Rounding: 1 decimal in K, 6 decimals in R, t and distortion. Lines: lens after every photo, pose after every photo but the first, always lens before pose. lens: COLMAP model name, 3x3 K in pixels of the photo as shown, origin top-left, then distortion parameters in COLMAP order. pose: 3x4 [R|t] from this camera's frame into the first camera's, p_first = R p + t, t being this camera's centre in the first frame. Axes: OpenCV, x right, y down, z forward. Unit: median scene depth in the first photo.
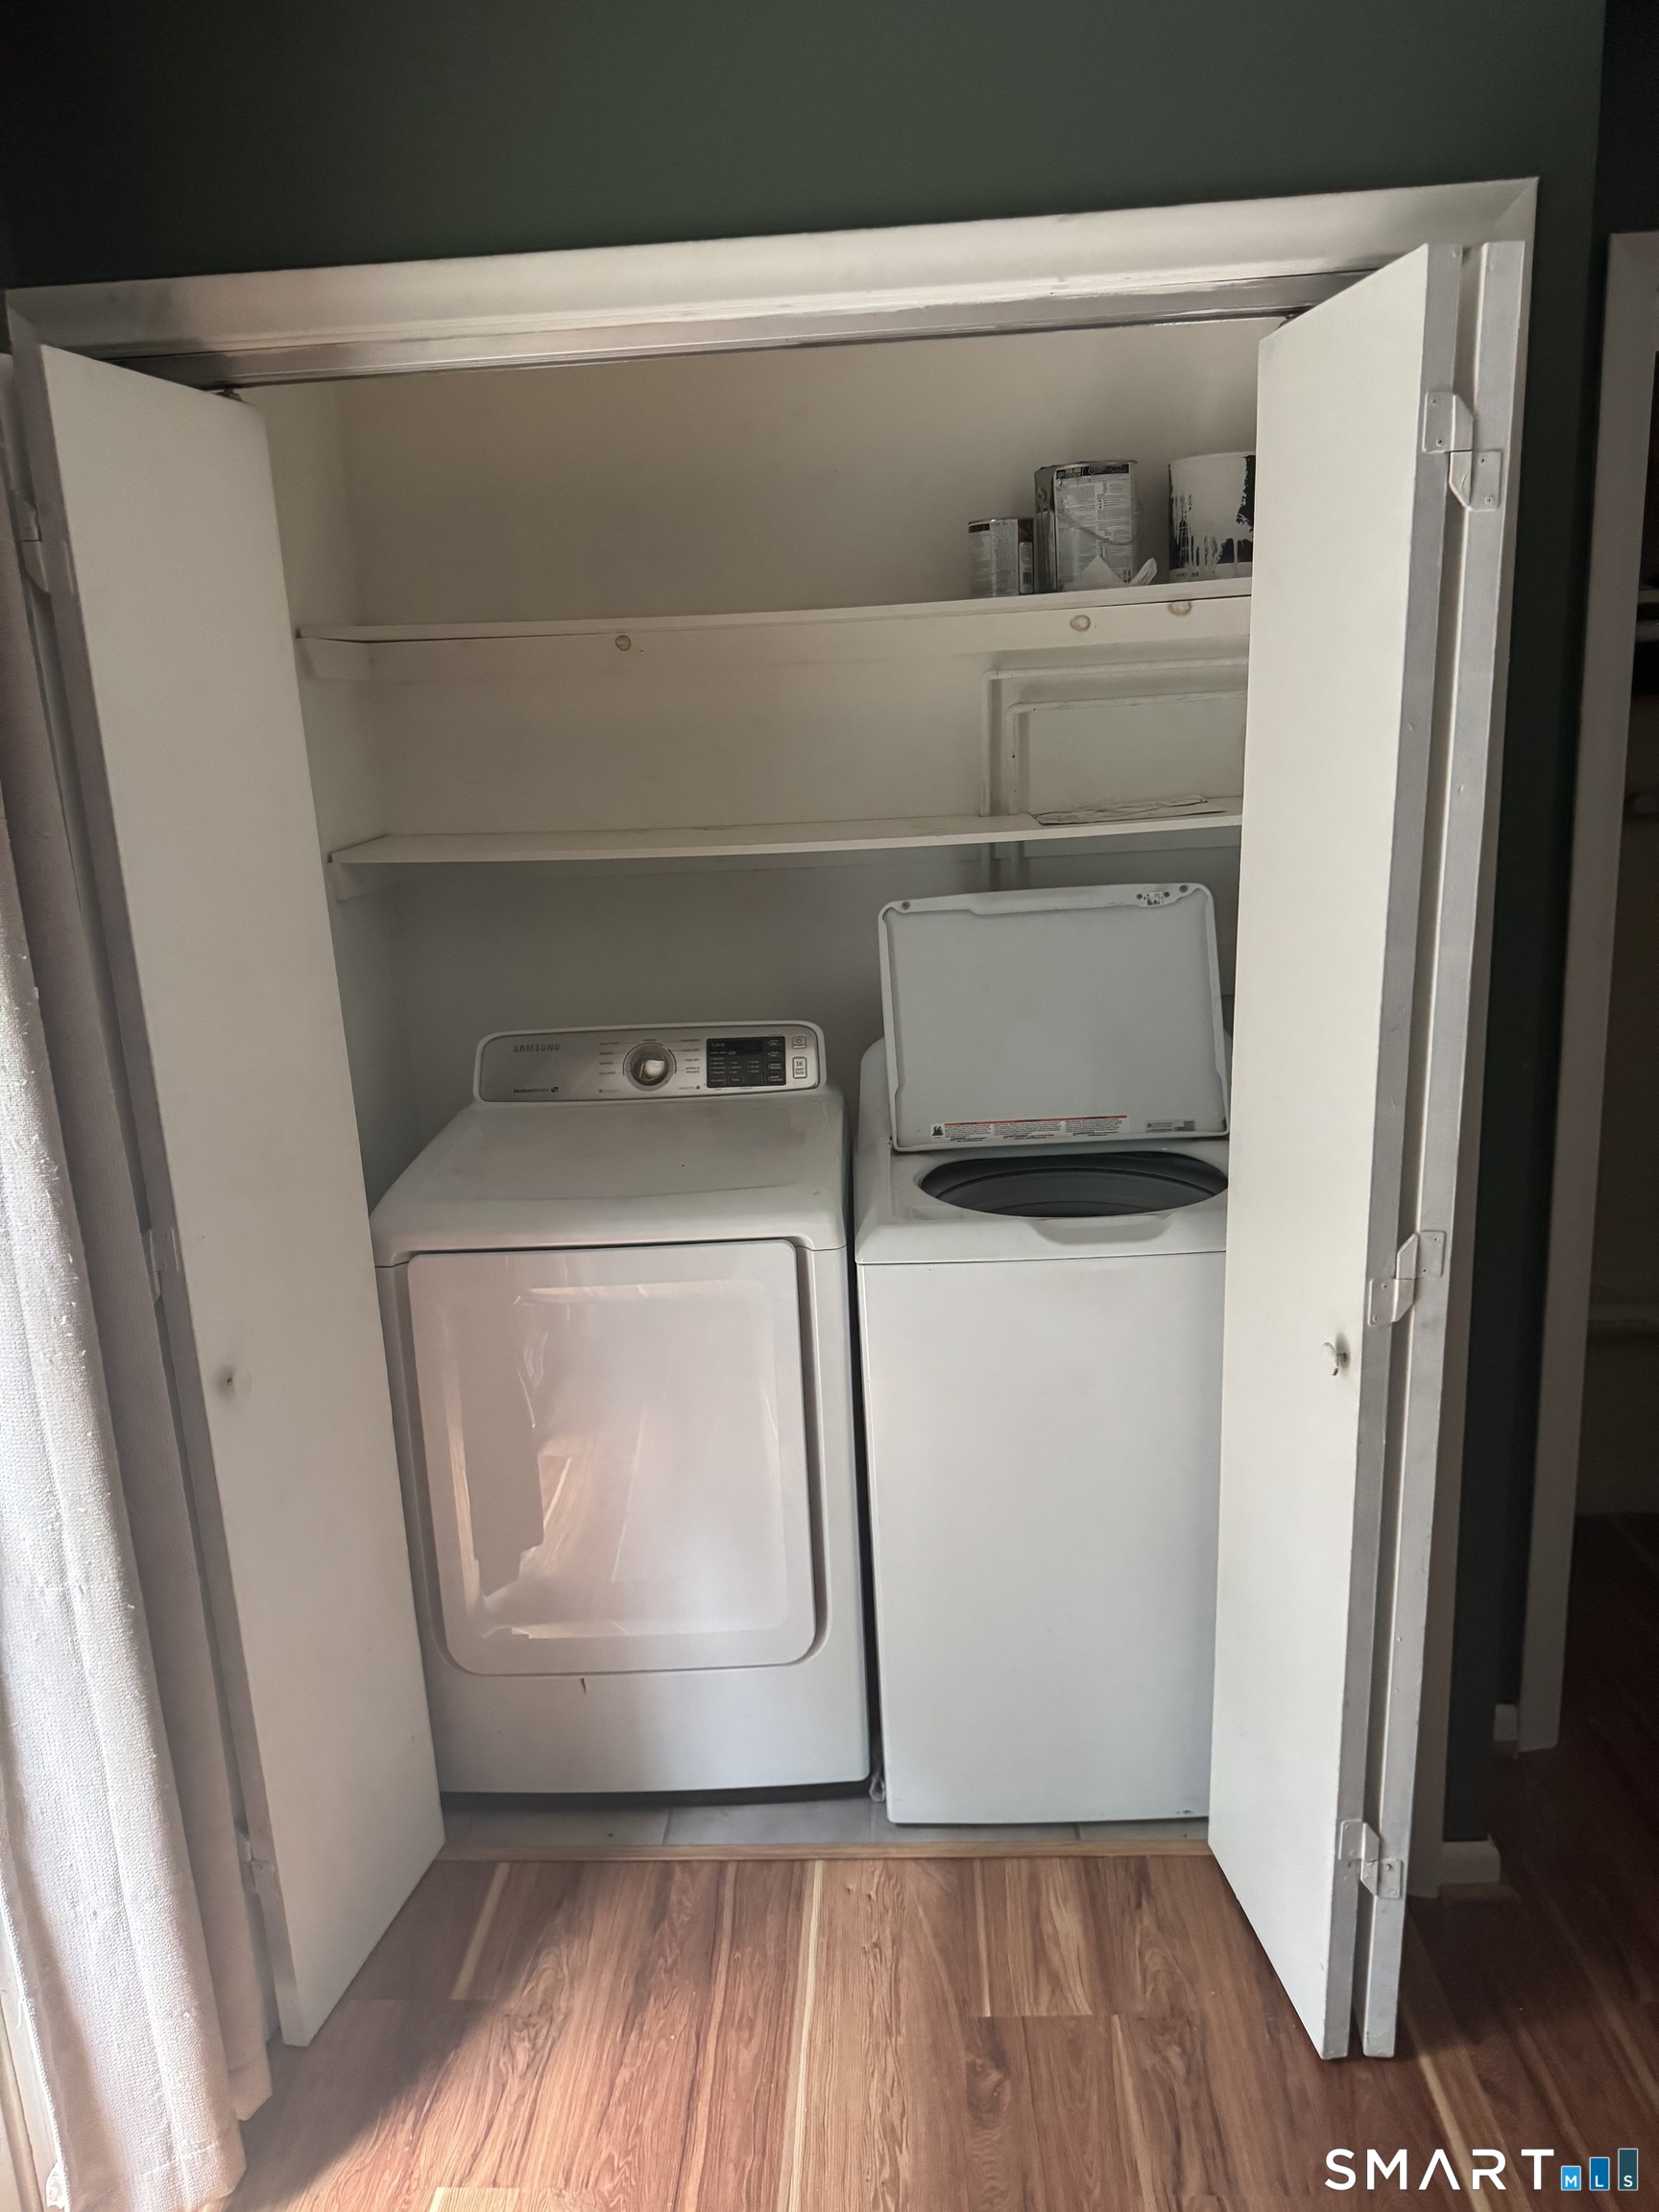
lens RADIAL K [[1531.3, 0, 838.3], [0, 1531.3, 1093.1], [0, 0, 1]] dist [0.007506, -0.009272]
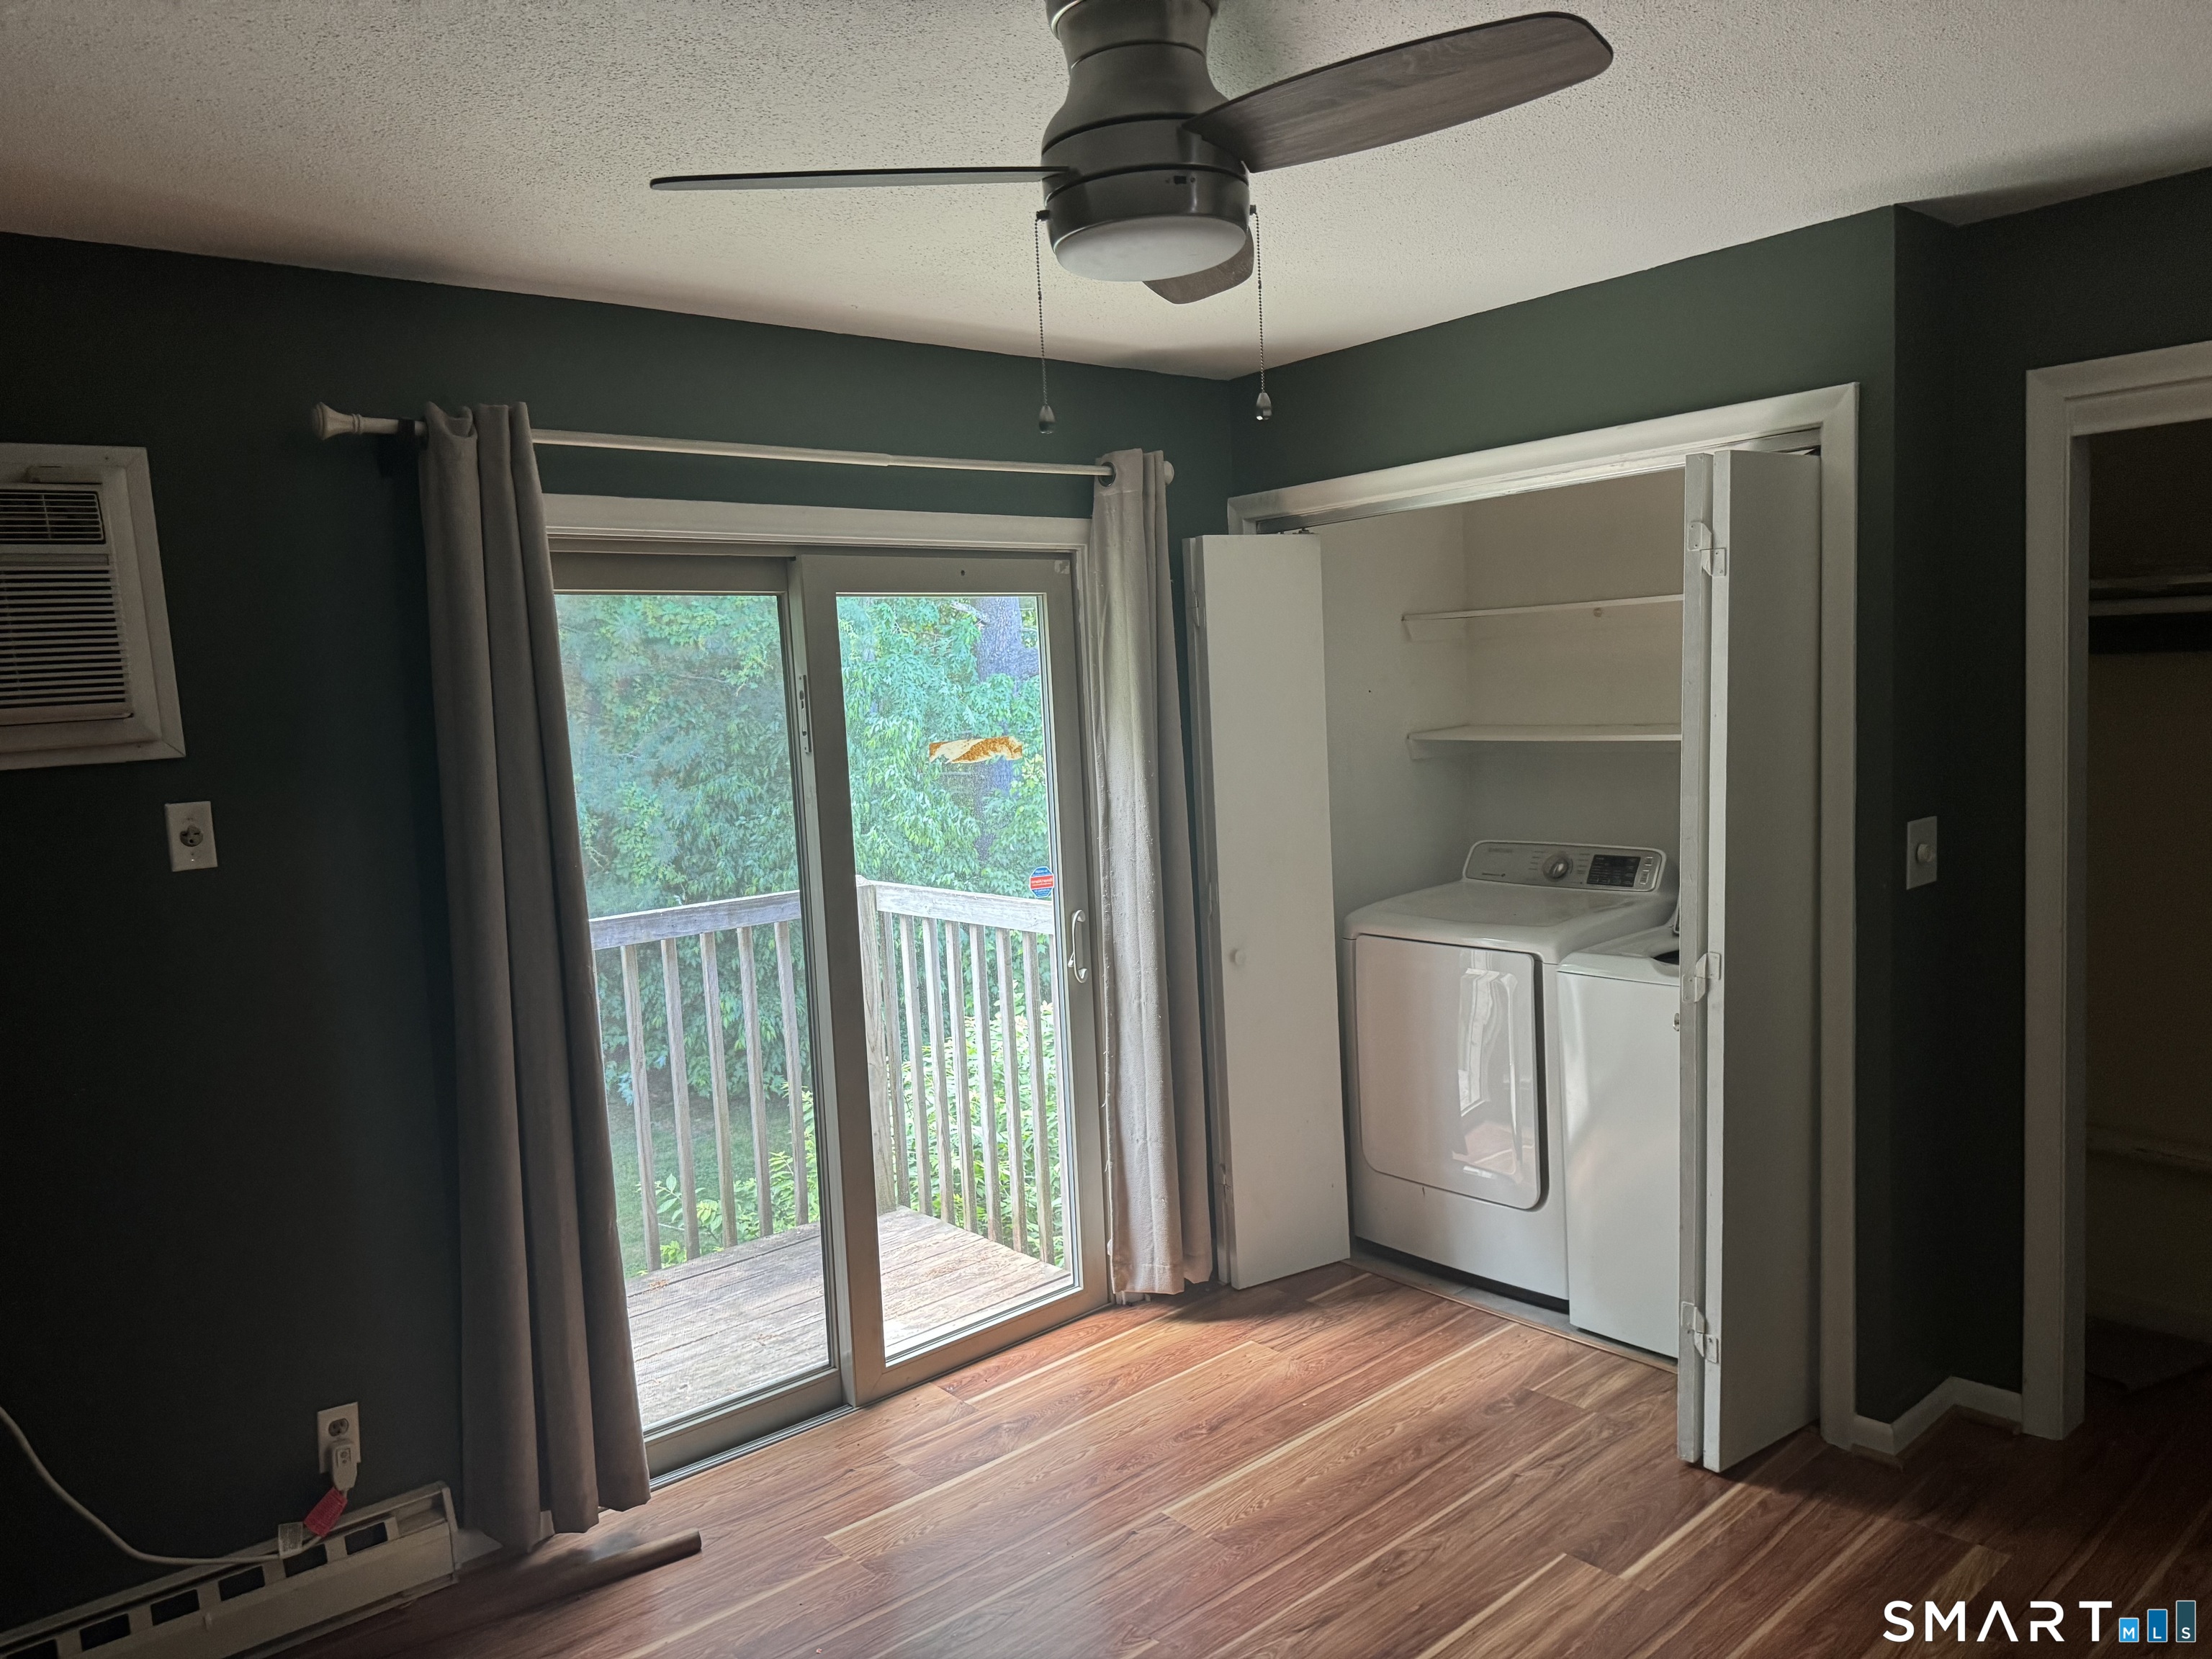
lens RADIAL K [[1531.3, 0, 1100.6], [0, 1531.3, 832.6], [0, 0, 1]] dist [0.007506, -0.009272]
pose [[0.682786, 0.081747, -0.726031, 0.930560], [-0.152139, 0.987846, -0.031850, 0.091376], [0.714603, 0.132205, 0.686924, -0.619359]]
